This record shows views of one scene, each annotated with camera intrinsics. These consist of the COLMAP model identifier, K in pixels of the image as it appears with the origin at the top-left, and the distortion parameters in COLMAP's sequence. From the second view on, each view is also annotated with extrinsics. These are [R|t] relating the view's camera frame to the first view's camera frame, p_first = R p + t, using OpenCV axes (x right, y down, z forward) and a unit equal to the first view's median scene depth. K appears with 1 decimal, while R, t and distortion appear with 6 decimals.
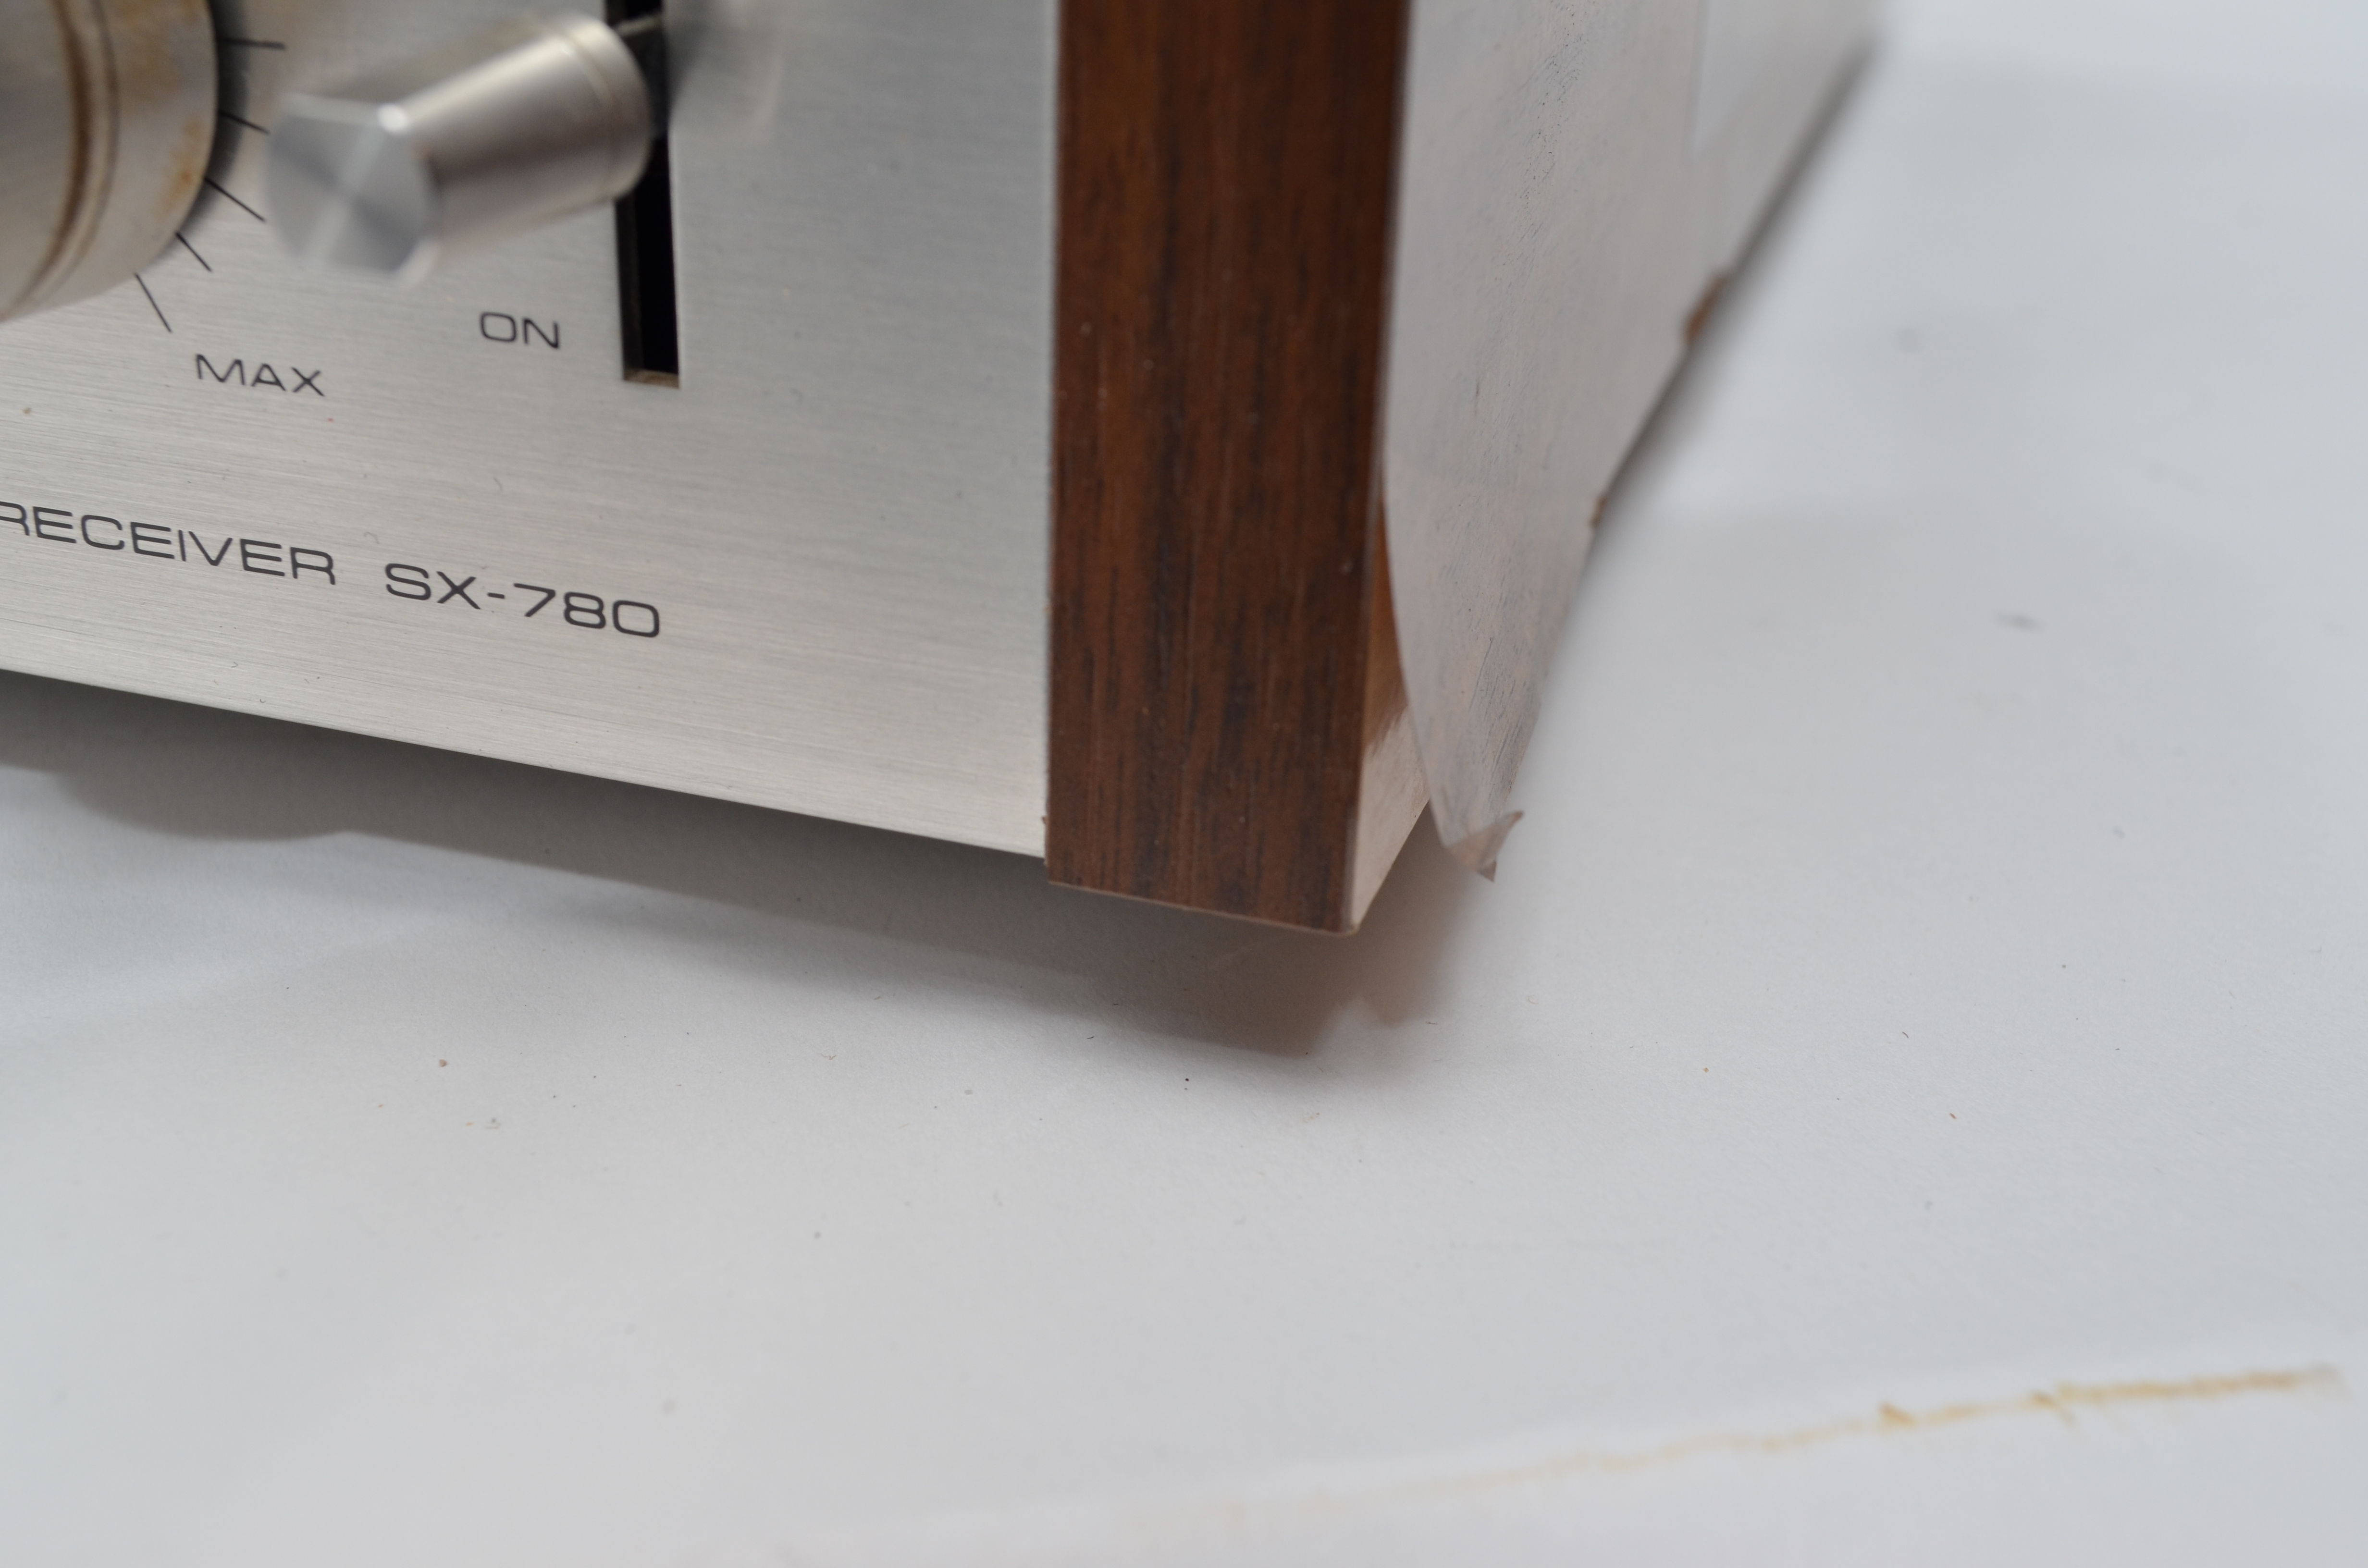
lens RADIAL K [[2934.5, 0, 1178.3], [0, 2934.5, 796.0], [0, 0, 1]] dist [-0.047411, 0.000000]
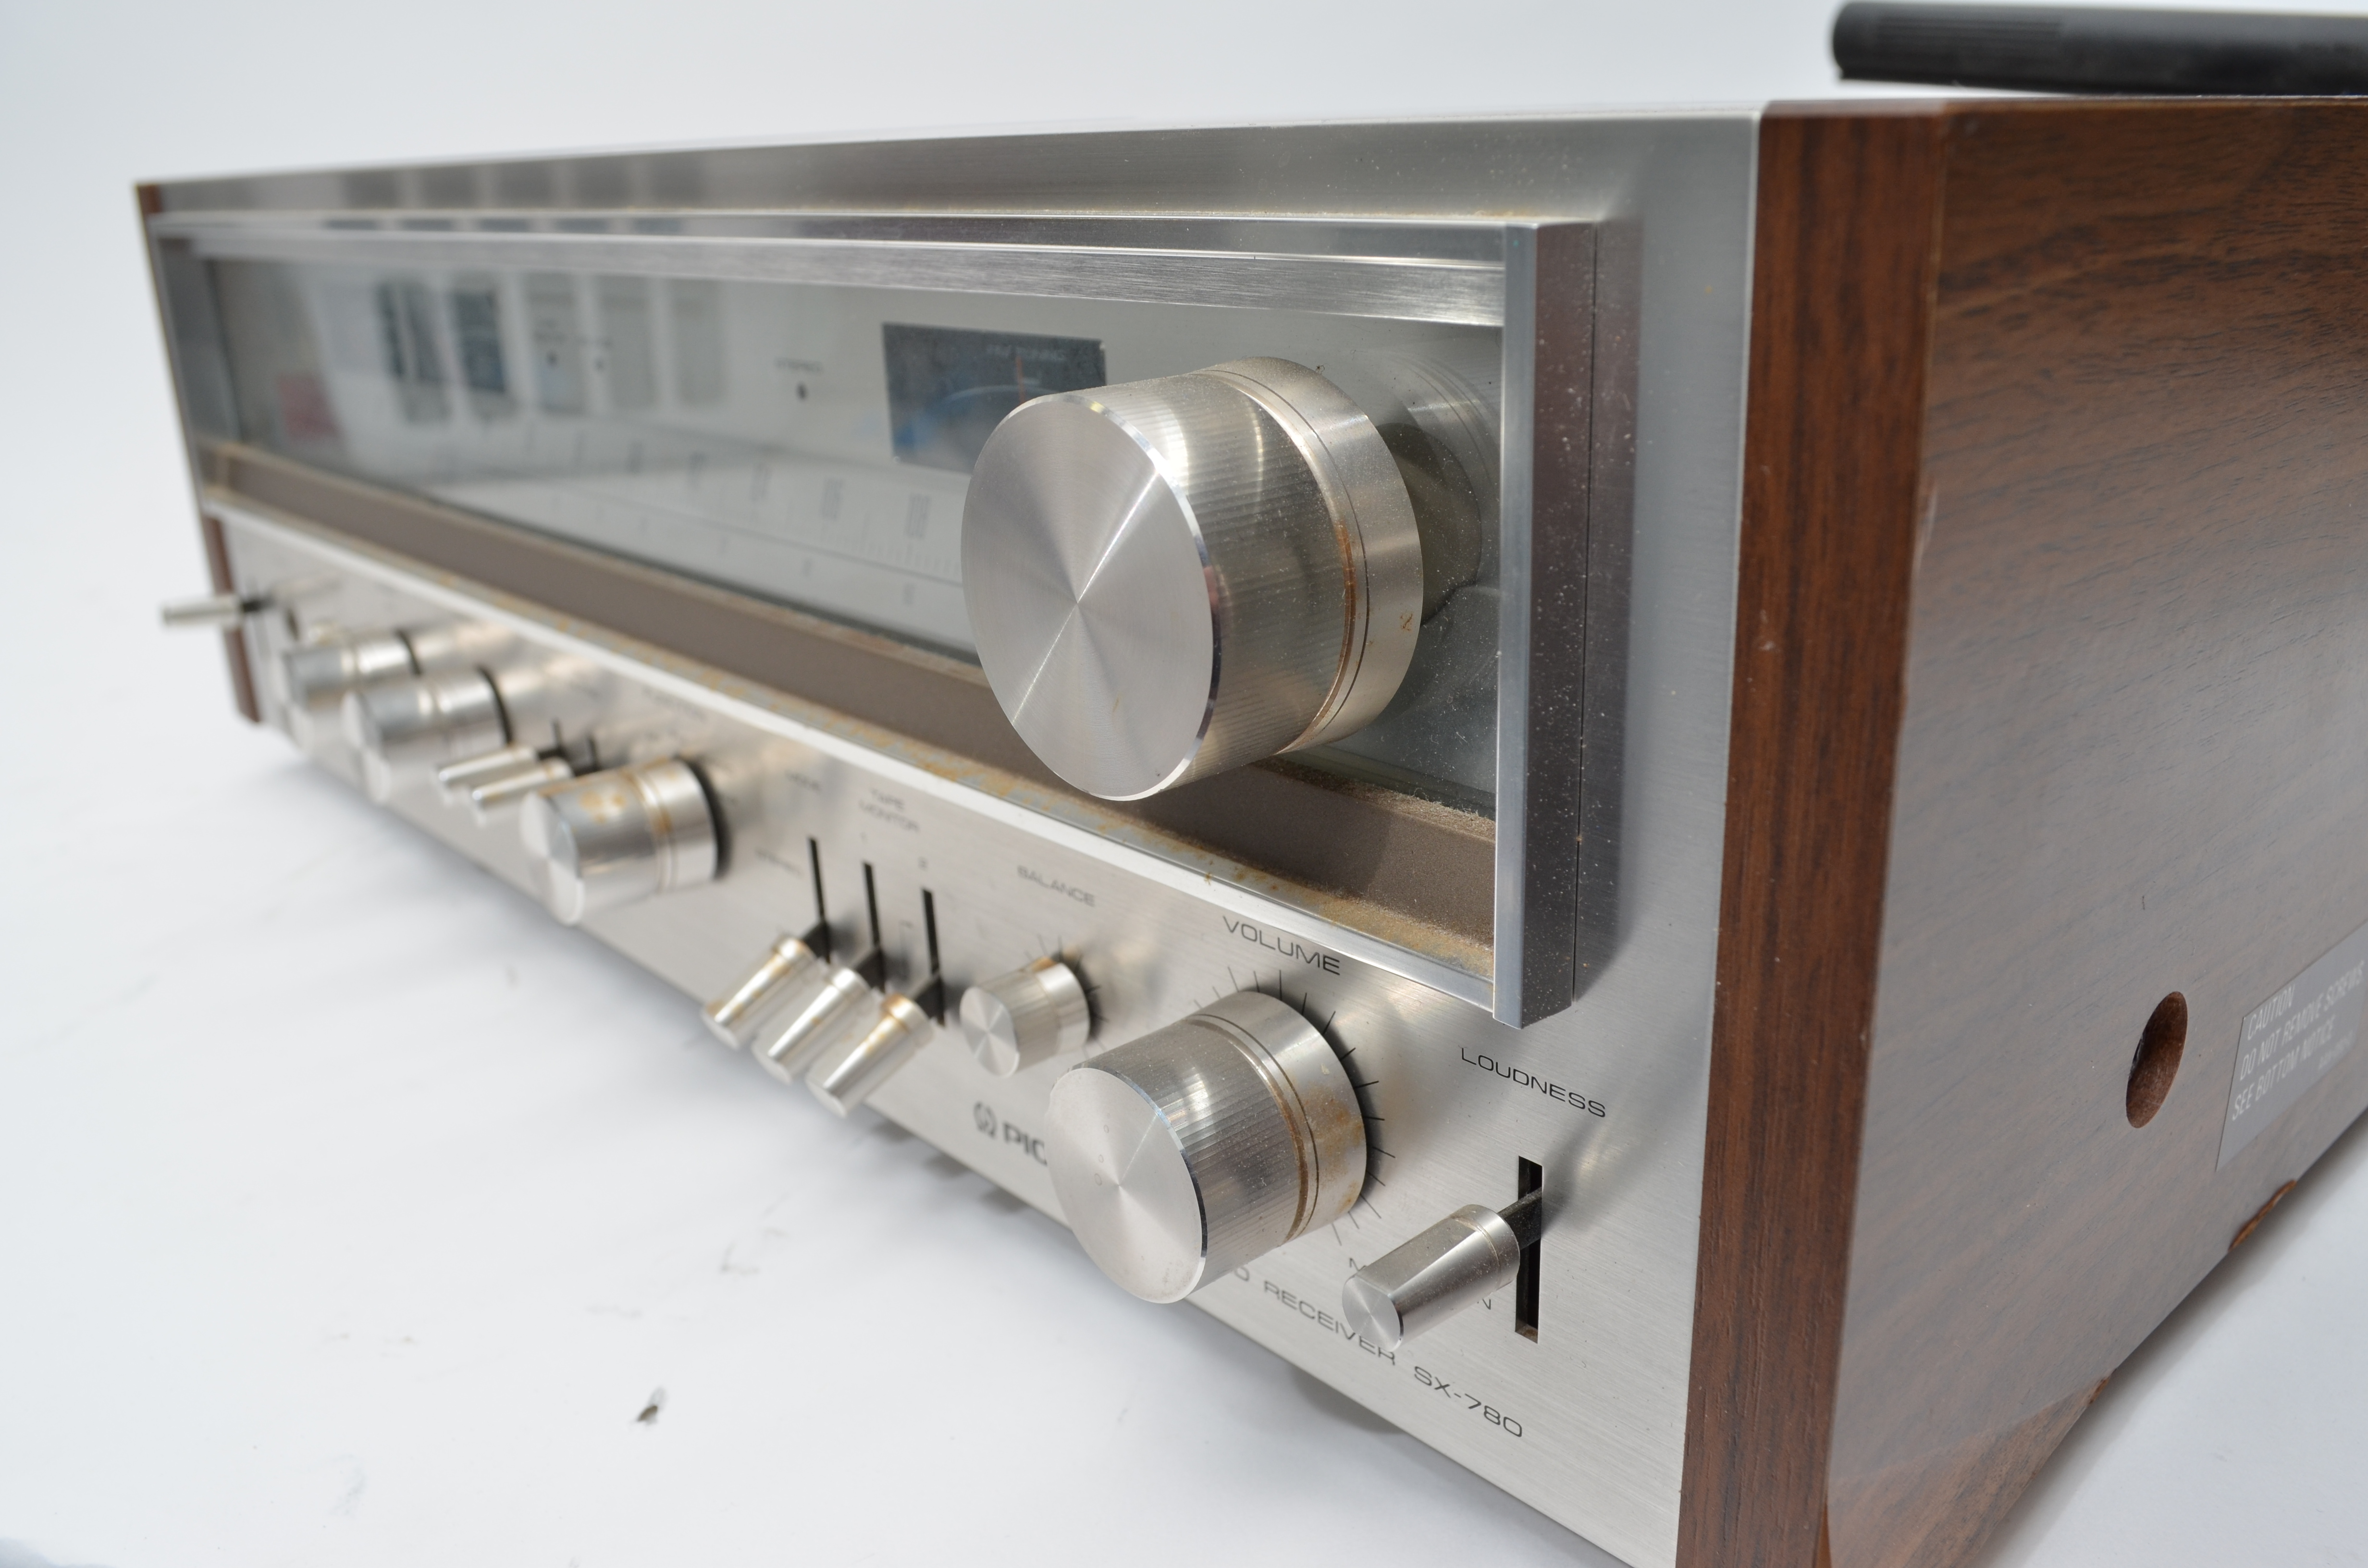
lens RADIAL K [[1949.6, 0, 1183.5], [0, 1949.6, 799.3], [0, 0, 1]] dist [-0.082047, 0.004556]
pose [[0.862066, 0.106372, -0.495507, 0.263385], [-0.158927, 0.985148, -0.065011, -0.385112], [0.481232, 0.134793, 0.866167, -0.421519]]
